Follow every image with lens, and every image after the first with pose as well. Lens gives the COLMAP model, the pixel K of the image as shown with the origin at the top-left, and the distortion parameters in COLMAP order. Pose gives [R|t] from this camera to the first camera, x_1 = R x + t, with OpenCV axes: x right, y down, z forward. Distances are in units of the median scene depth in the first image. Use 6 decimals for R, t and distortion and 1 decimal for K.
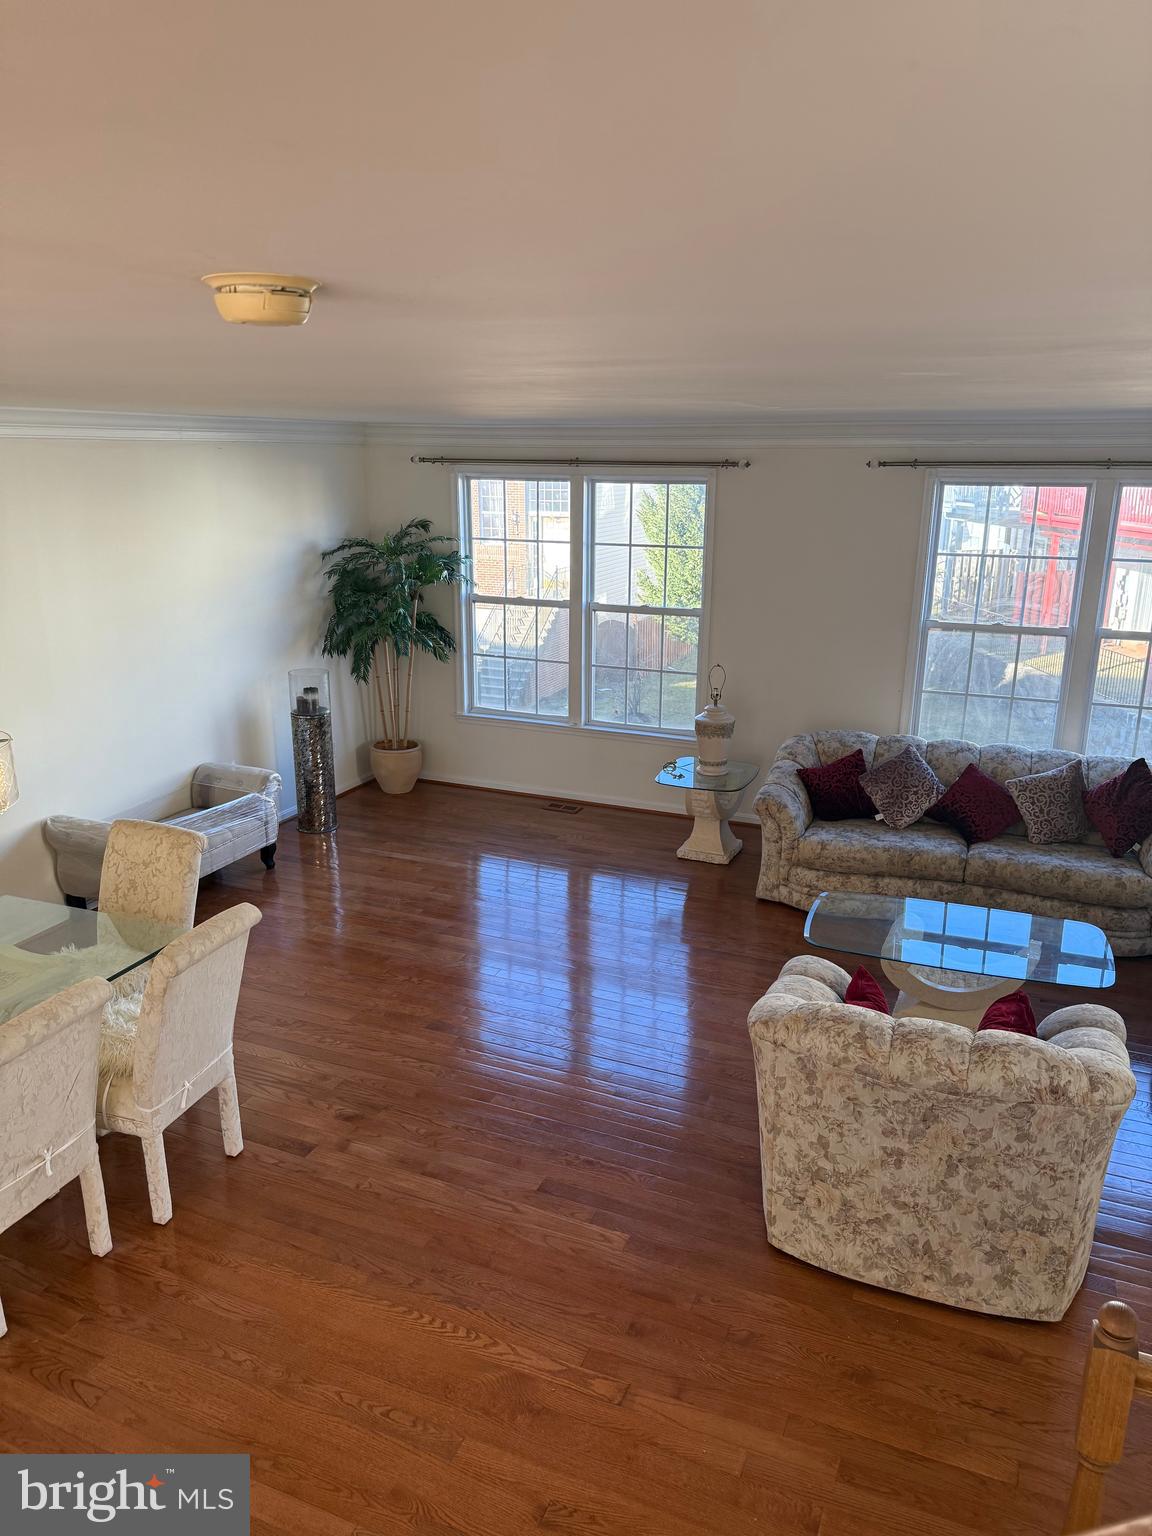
lens RADIAL K [[1064.9, 0, 576.0], [0, 1064.9, 768.0], [0, 0, 1]] dist [0.191790, -0.370135]
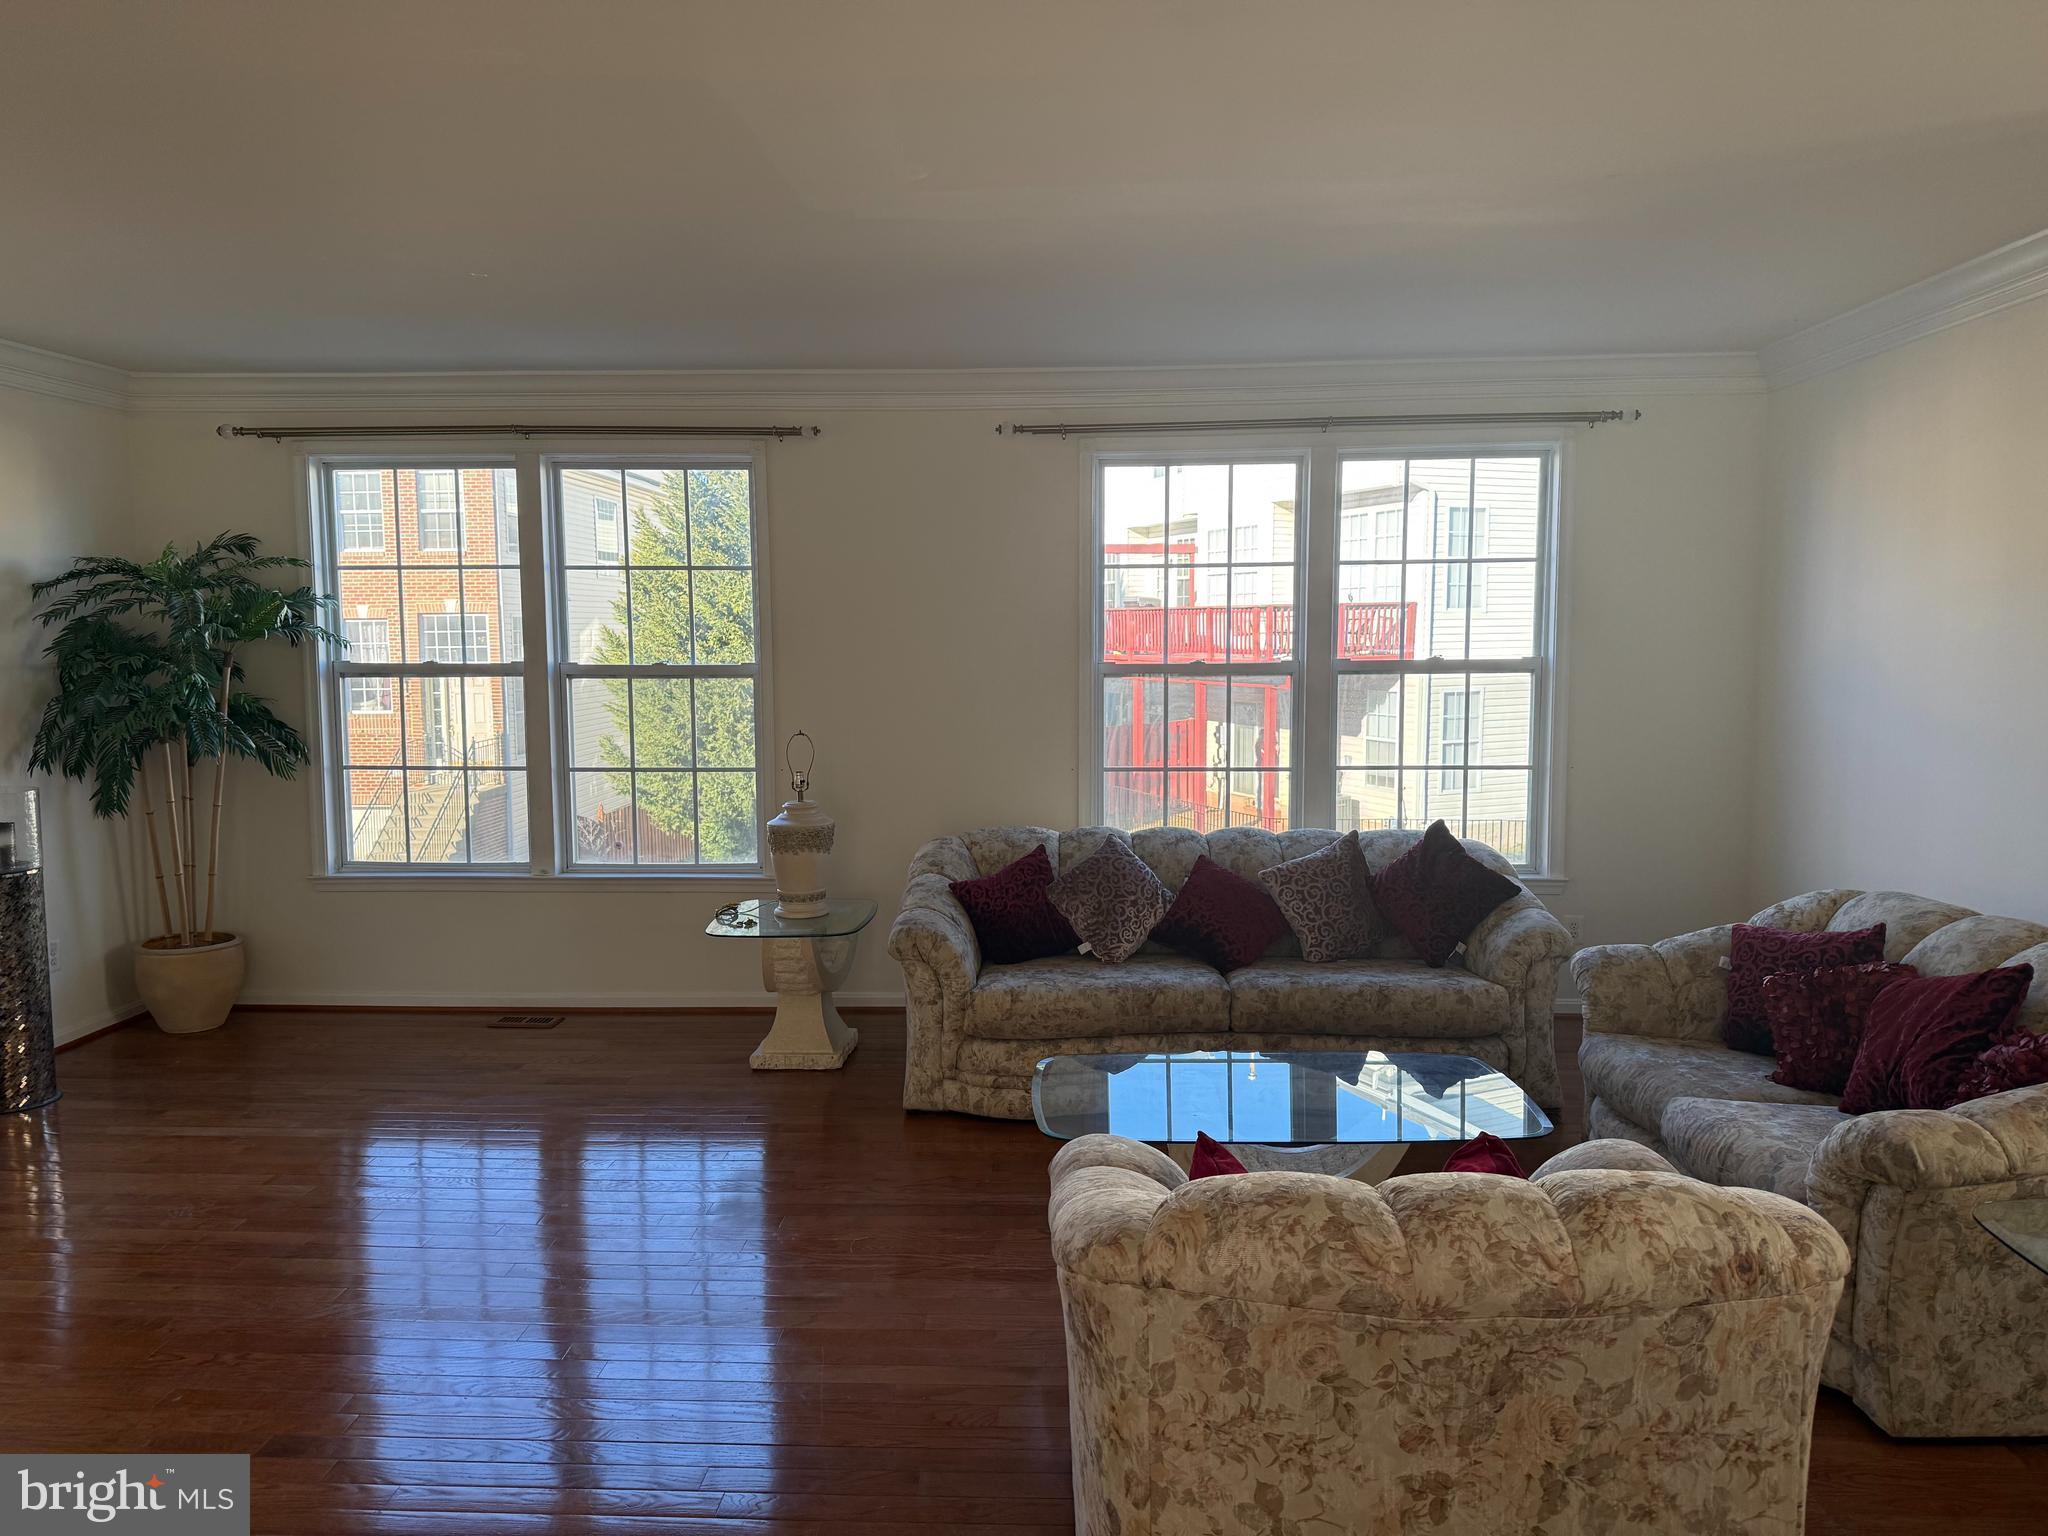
lens RADIAL K [[1442.7, 0, 1025.2], [0, 1442.7, 757.7], [0, 0, 1]] dist [0.078706, -0.108762]
pose [[0.939142, -0.041900, 0.340964, -0.027767], [0.104268, 0.980478, -0.166705, 0.072284], [-0.327323, 0.192112, 0.925177, 0.223650]]
